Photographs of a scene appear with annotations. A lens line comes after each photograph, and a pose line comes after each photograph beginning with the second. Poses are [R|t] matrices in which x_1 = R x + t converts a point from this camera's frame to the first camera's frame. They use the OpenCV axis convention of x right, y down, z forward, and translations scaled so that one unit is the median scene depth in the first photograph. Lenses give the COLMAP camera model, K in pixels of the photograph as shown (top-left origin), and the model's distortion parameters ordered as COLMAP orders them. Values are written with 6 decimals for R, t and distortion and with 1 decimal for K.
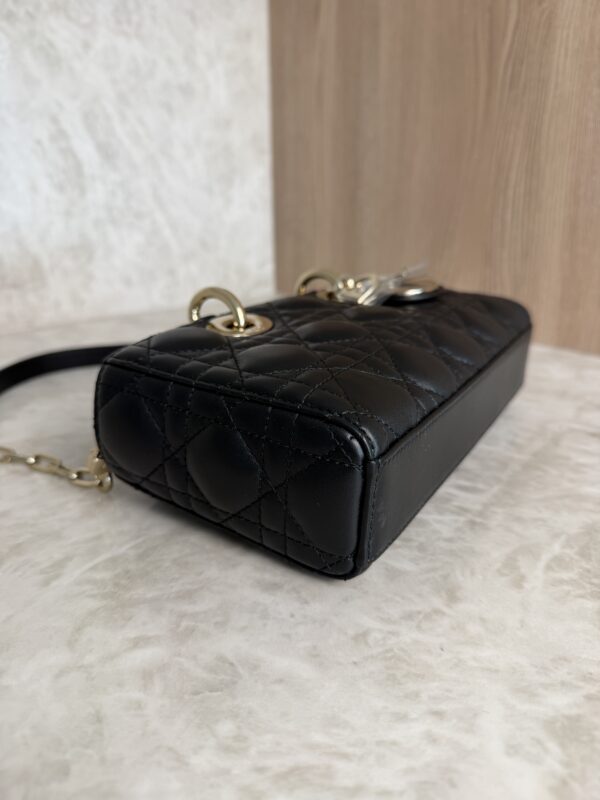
lens RADIAL K [[594.7, 0, 303.2], [0, 594.7, 398.7], [0, 0, 1]] dist [-0.061018, 0.024510]
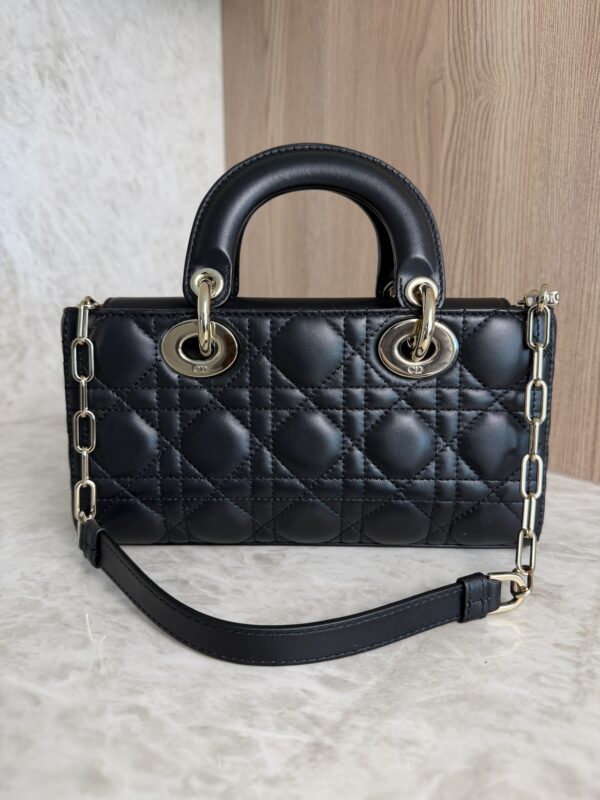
lens RADIAL K [[586.5, 0, 300.0], [0, 586.5, 400.0], [0, 0, 1]] dist [-0.037665, 0.011356]
pose [[0.999553, 0.006848, -0.029105, 0.297301], [-0.010841, 0.990185, -0.139344, -0.116444], [0.027865, 0.139597, 0.989816, 0.247683]]
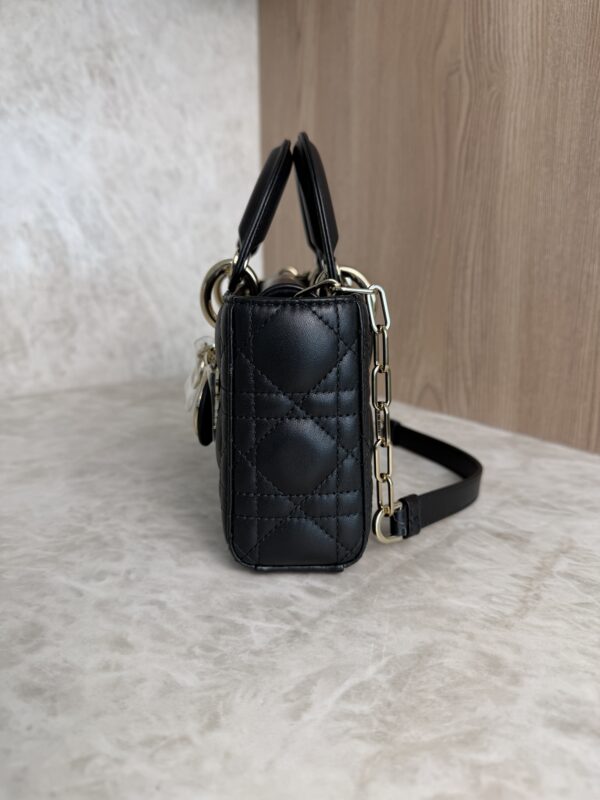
lens RADIAL K [[587.8, 0, 297.1], [0, 587.8, 399.6], [0, 0, 1]] dist [-0.036878, 0.006643]
pose [[0.993559, 0.026379, -0.110203, 0.396992], [-0.038662, 0.993084, -0.110855, -0.048762], [0.106517, 0.114402, 0.987708, 0.074980]]
